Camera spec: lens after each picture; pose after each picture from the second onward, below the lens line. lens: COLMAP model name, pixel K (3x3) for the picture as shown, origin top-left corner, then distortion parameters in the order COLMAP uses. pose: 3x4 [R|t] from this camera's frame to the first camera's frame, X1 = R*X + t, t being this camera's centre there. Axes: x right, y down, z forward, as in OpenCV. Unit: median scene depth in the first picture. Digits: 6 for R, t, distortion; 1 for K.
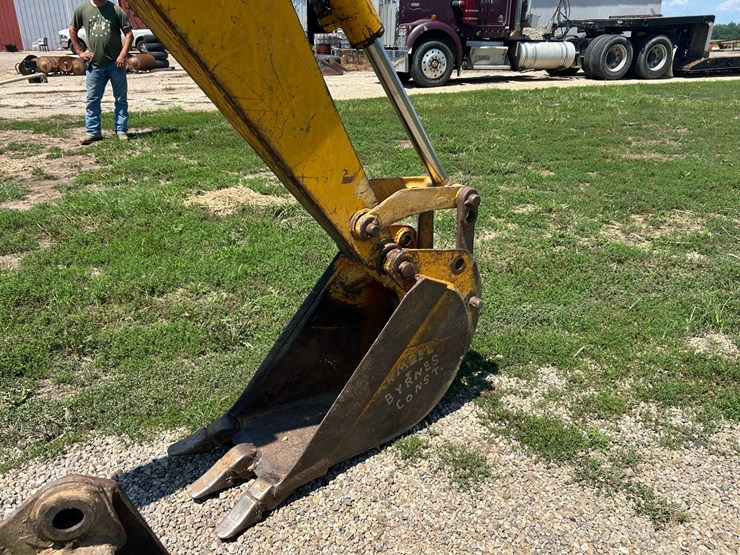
lens RADIAL K [[556.9, 0, 369.1], [0, 556.9, 273.1], [0, 0, 1]] dist [0.064869, -0.073115]
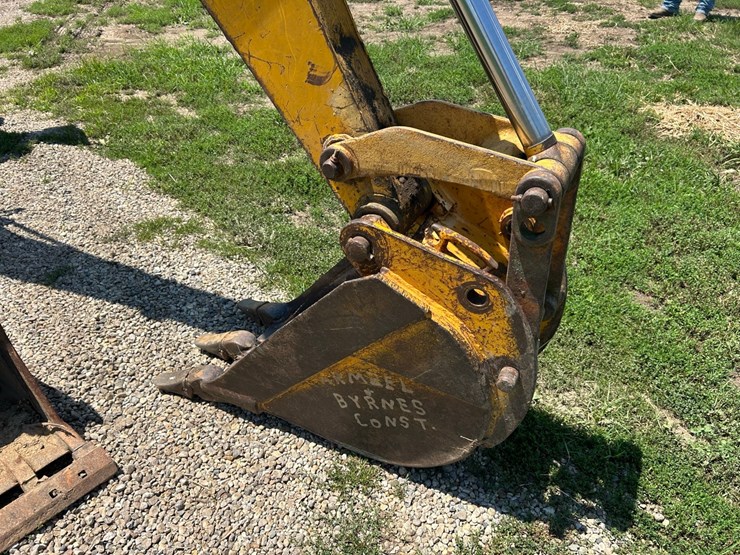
lens RADIAL K [[556.9, 0, 369.1], [0, 556.9, 273.1], [0, 0, 1]] dist [0.064869, -0.073115]
pose [[0.463358, 0.498411, -0.732725, 0.513190], [-0.348497, 0.862709, 0.366446, -0.204548], [0.814769, 0.085557, 0.573438, 0.599752]]
